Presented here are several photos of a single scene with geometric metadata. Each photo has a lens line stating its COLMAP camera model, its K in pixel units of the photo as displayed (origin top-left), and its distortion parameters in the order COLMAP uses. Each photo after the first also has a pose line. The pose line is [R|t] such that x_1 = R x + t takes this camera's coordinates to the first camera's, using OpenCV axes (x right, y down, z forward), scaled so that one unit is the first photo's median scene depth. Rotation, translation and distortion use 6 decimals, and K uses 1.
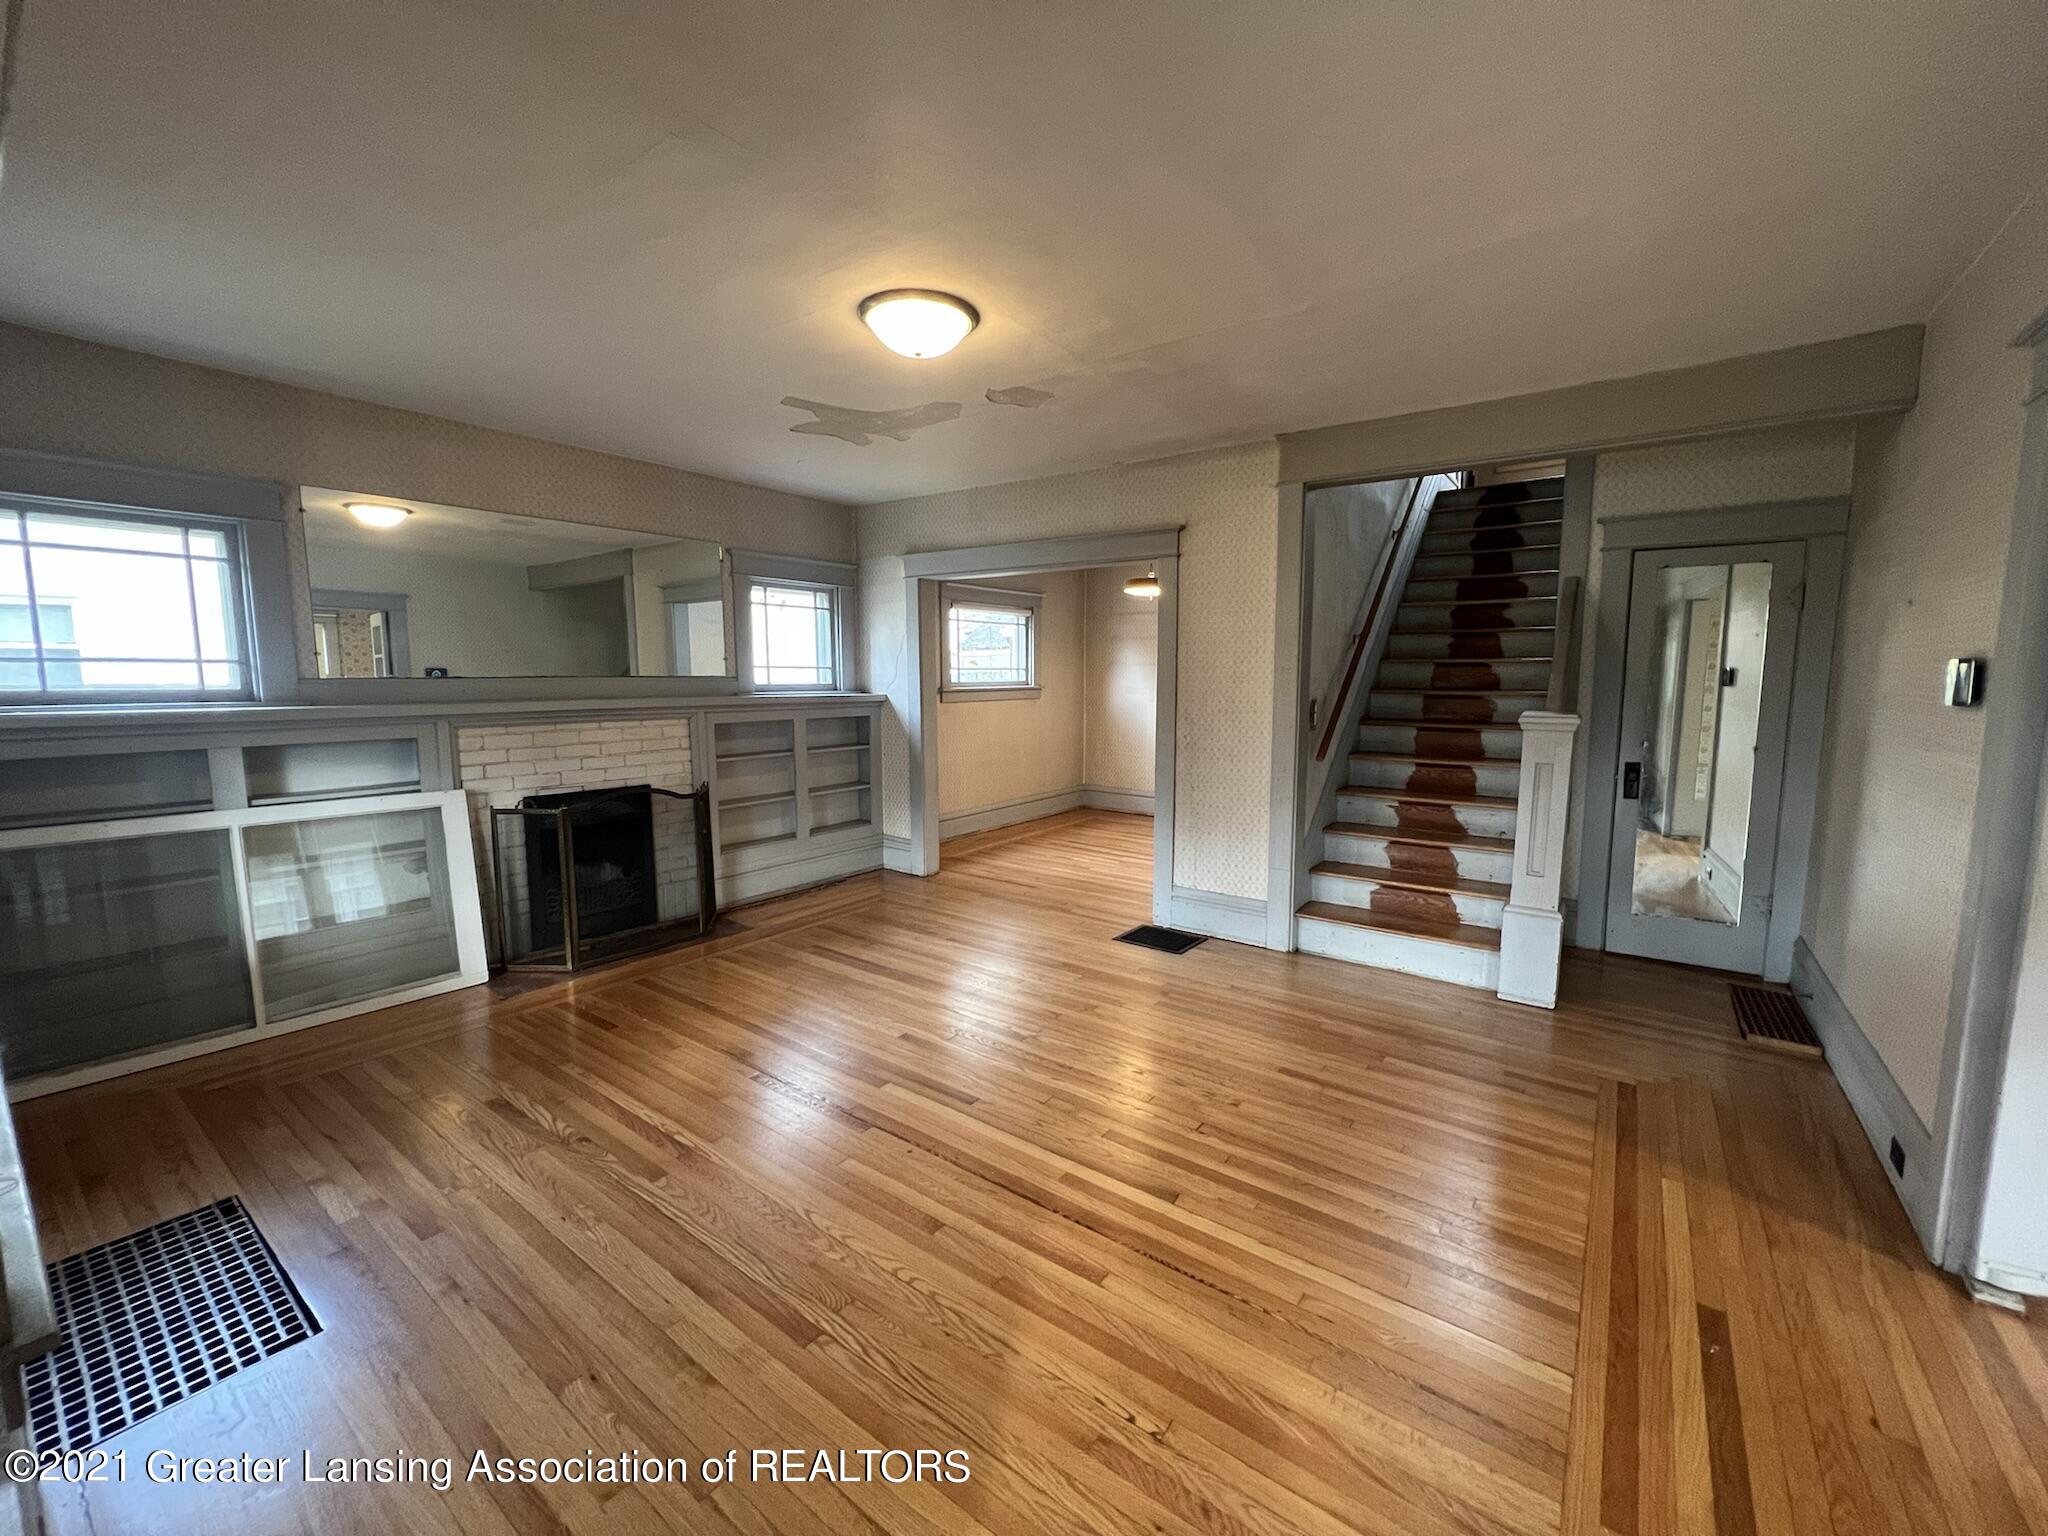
lens RADIAL K [[821.9, 0, 1023.1], [0, 821.9, 766.0], [0, 0, 1]] dist [-0.000260, 0.000525]
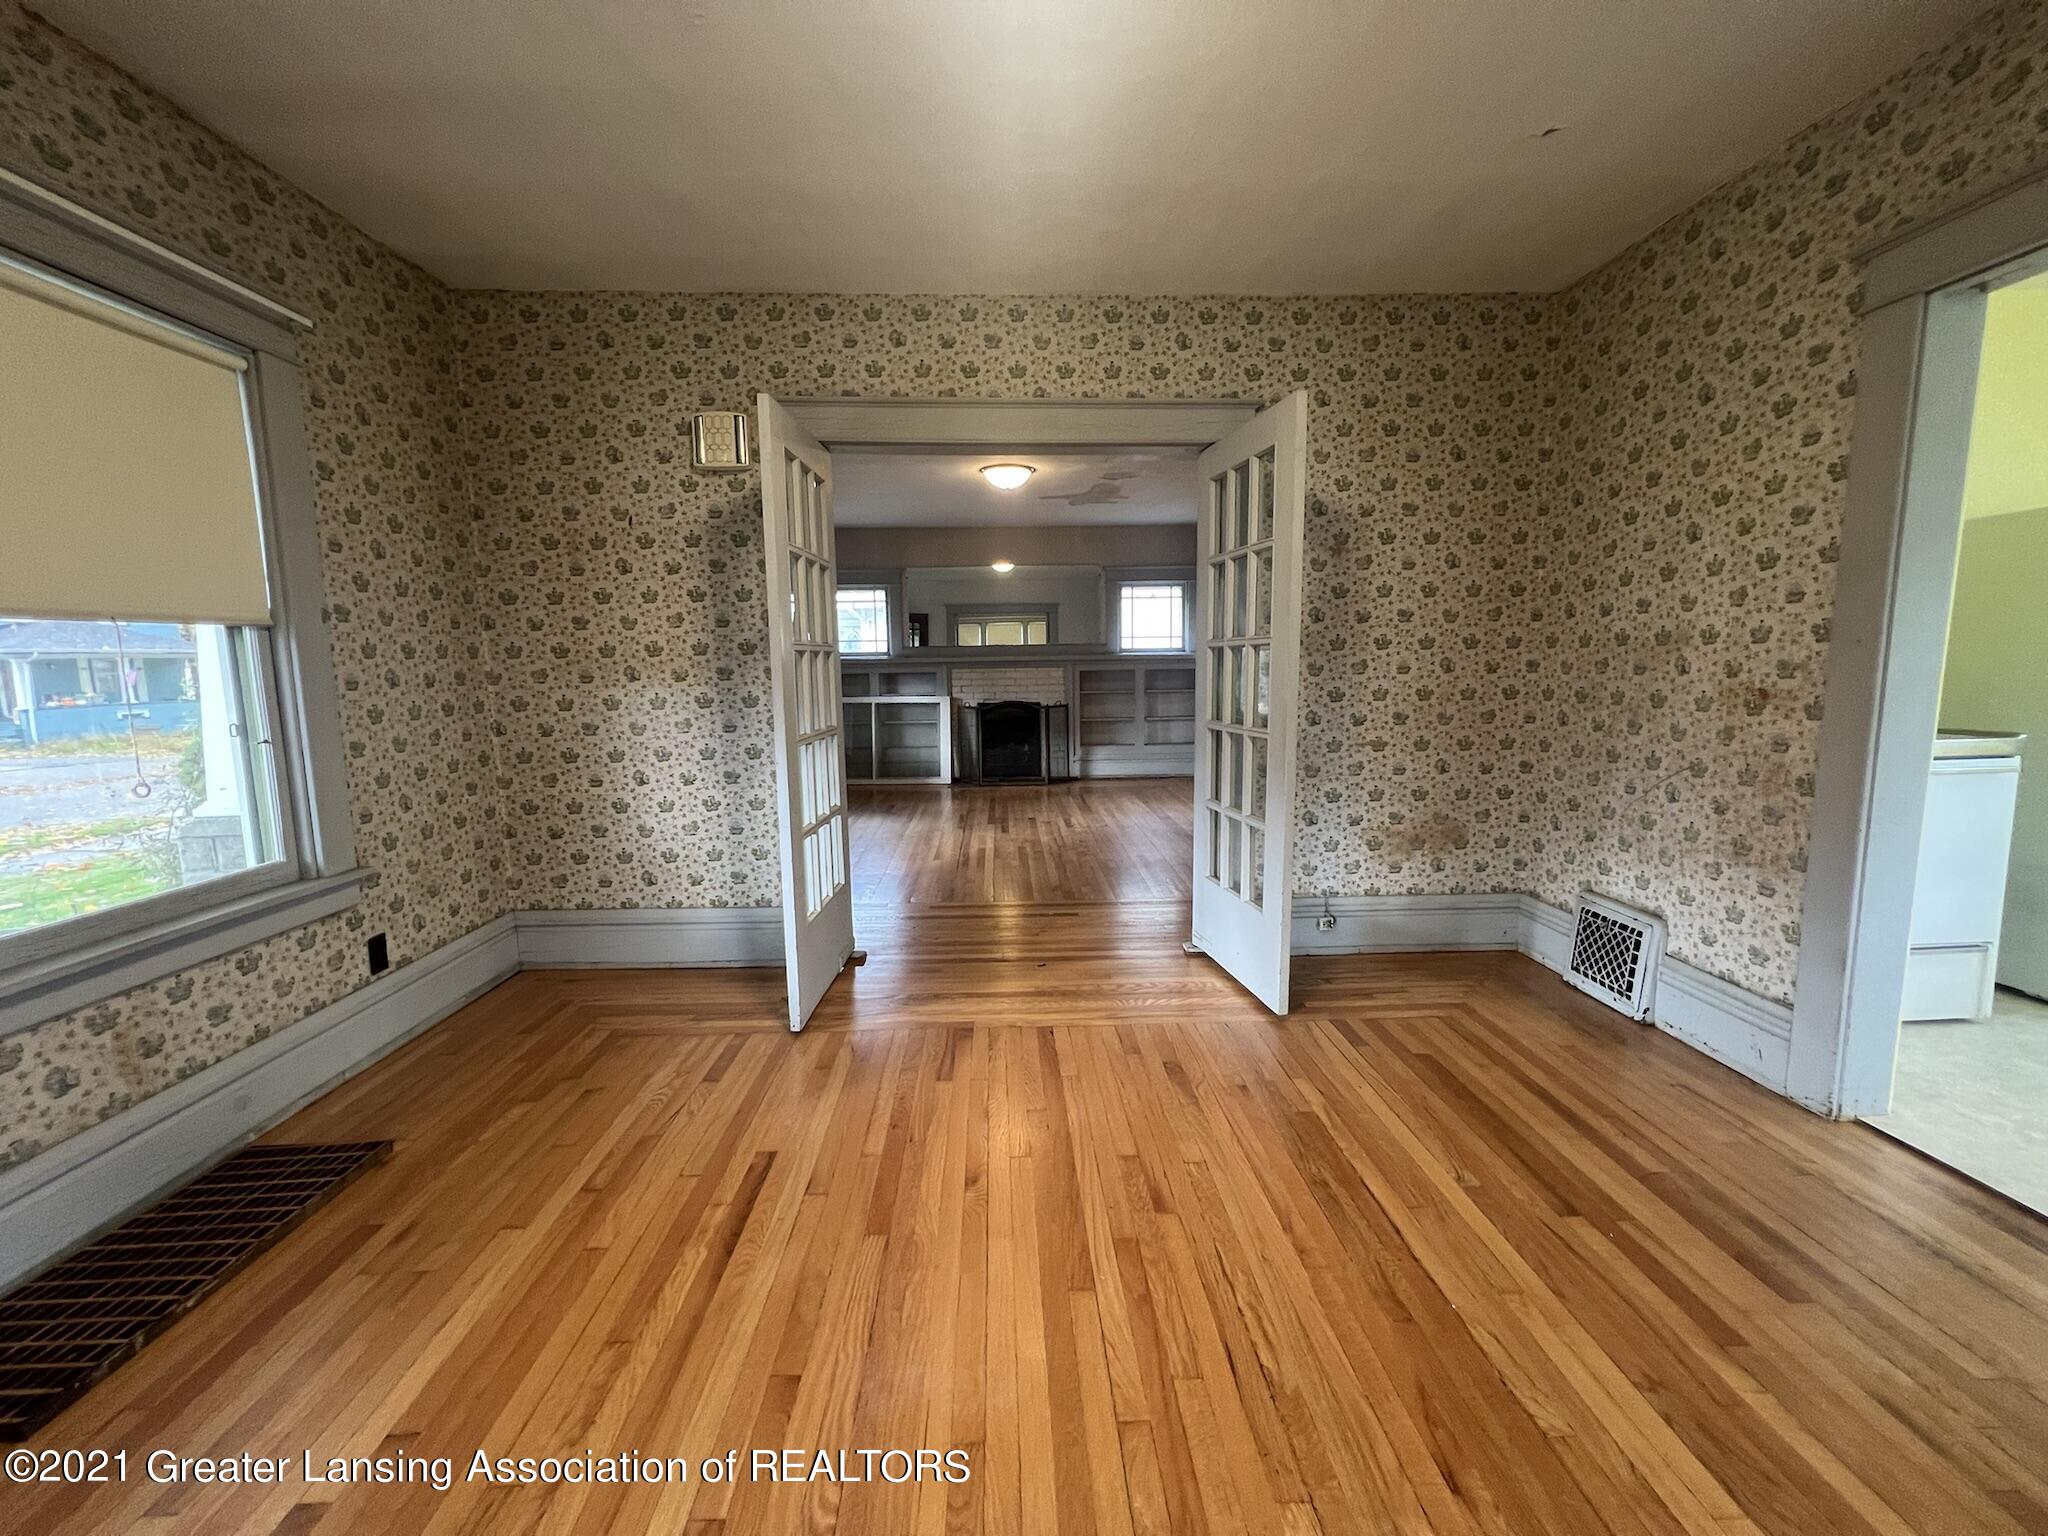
lens RADIAL K [[821.9, 0, 1021.6], [0, 821.9, 765.4], [0, 0, 1]] dist [-0.000260, 0.000525]
pose [[0.619295, 0.085690, -0.780469, 0.990457], [-0.070193, 0.996089, 0.053666, 0.069051], [0.782015, 0.021548, 0.622887, -0.188724]]
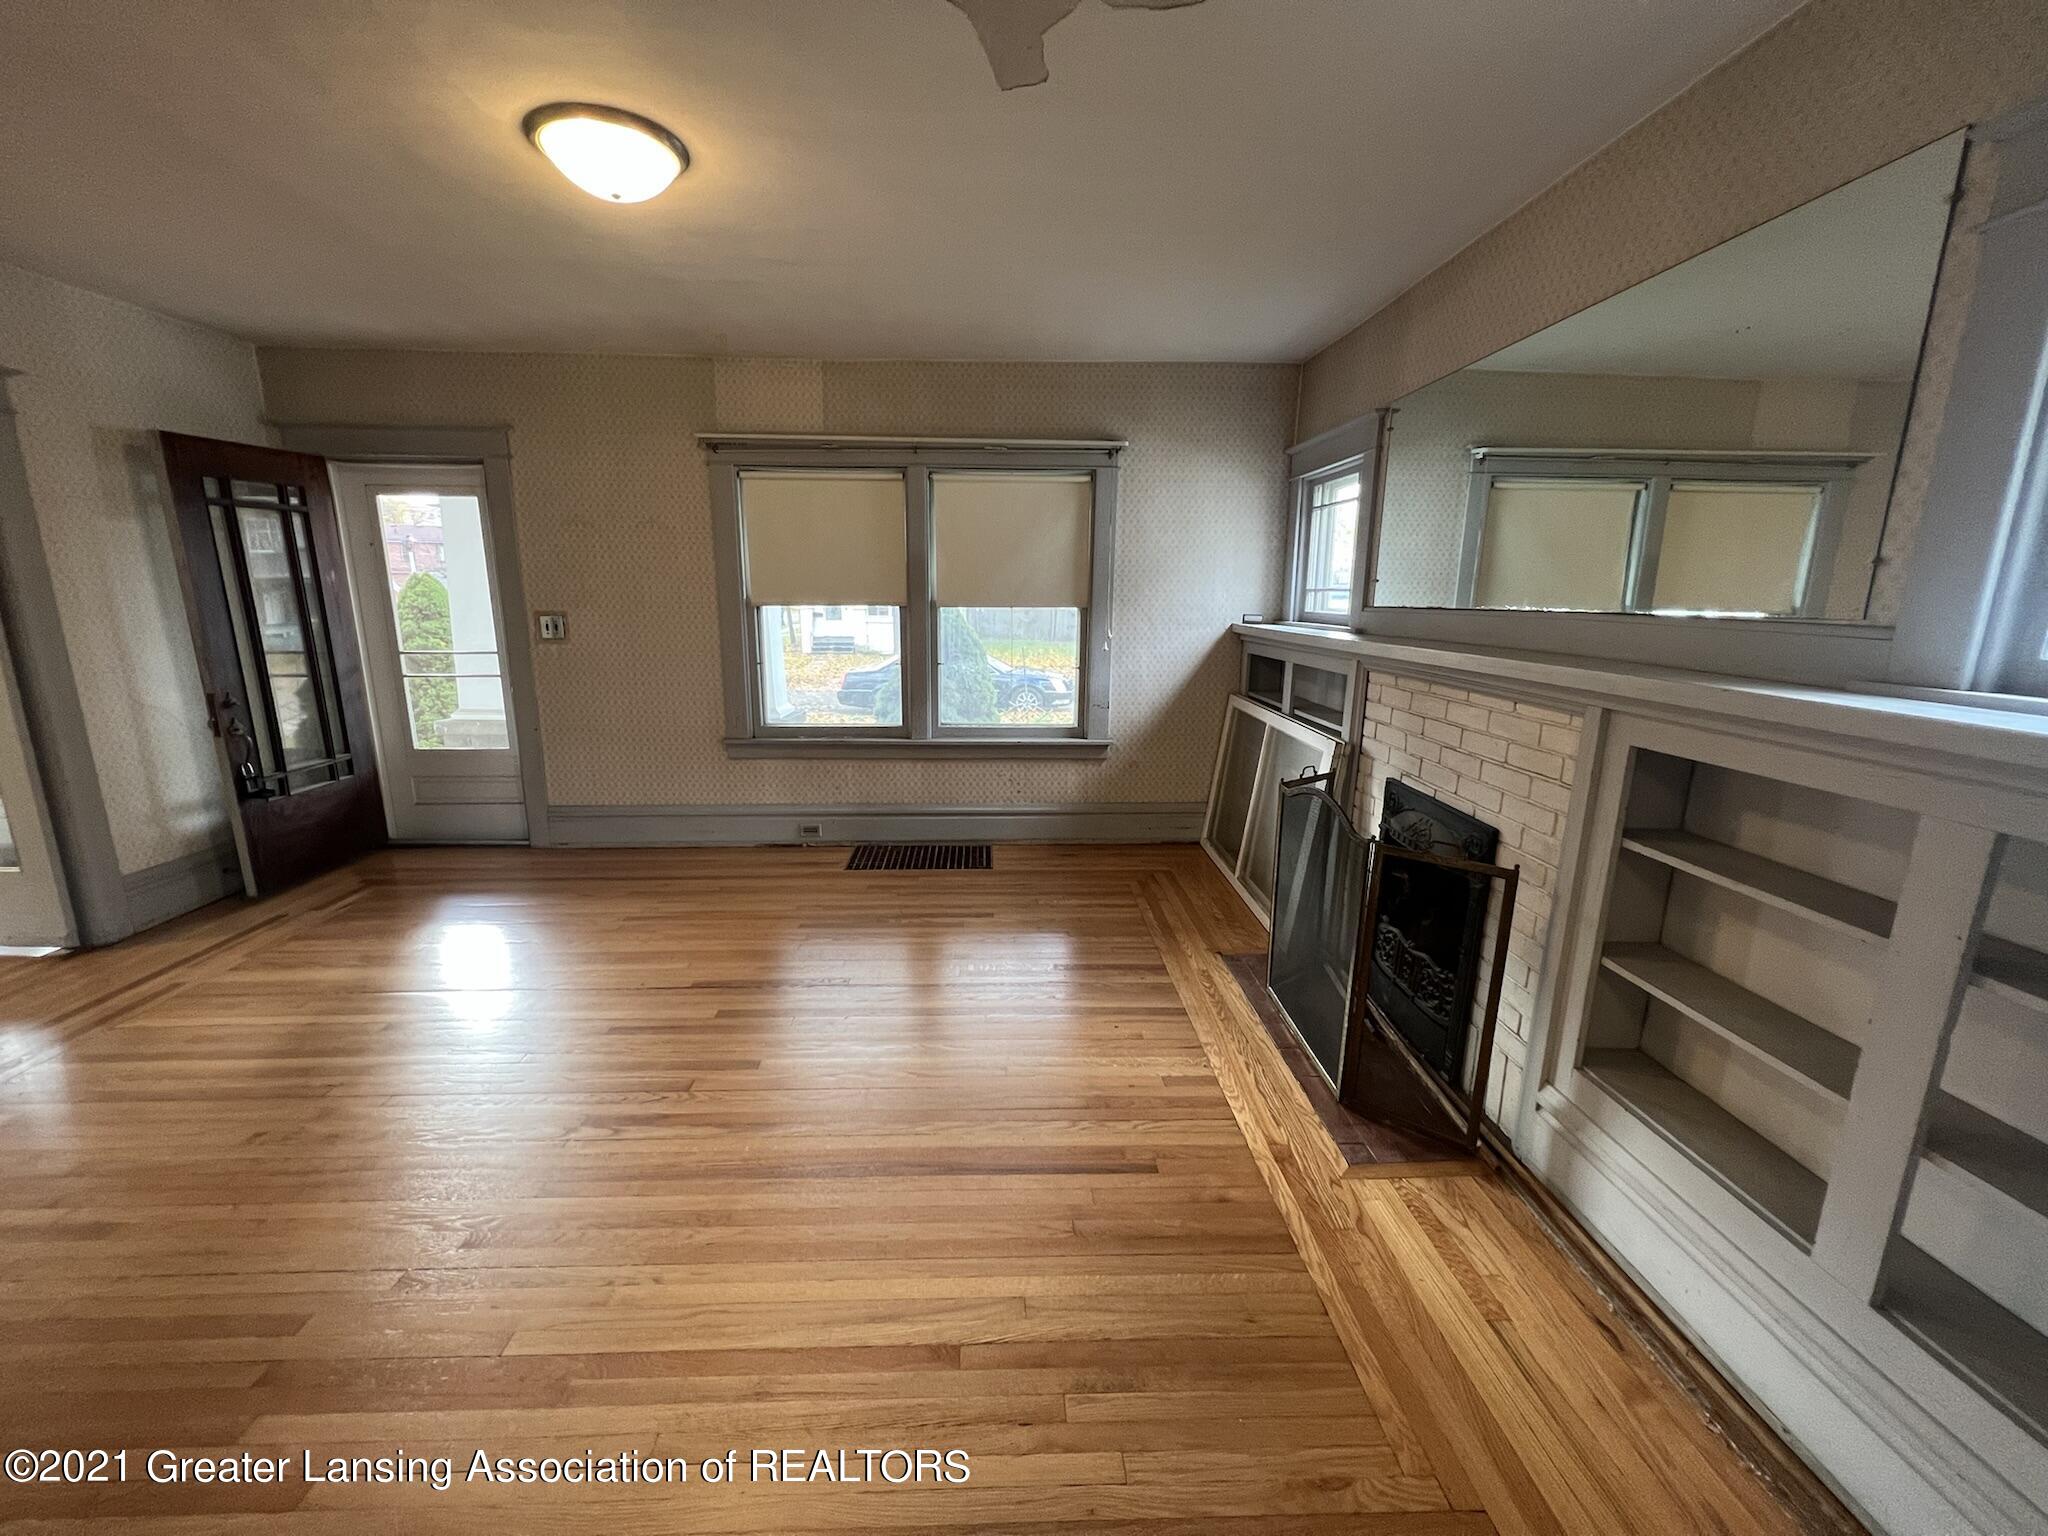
lens RADIAL K [[821.9, 0, 1019.2], [0, 821.9, 772.9], [0, 0, 1]] dist [-0.000260, 0.000525]
pose [[-0.780403, 0.122264, -0.613207, 0.076761], [-0.084989, 0.950854, 0.297749, -0.136613], [0.619474, 0.284480, -0.731658, 1.187962]]
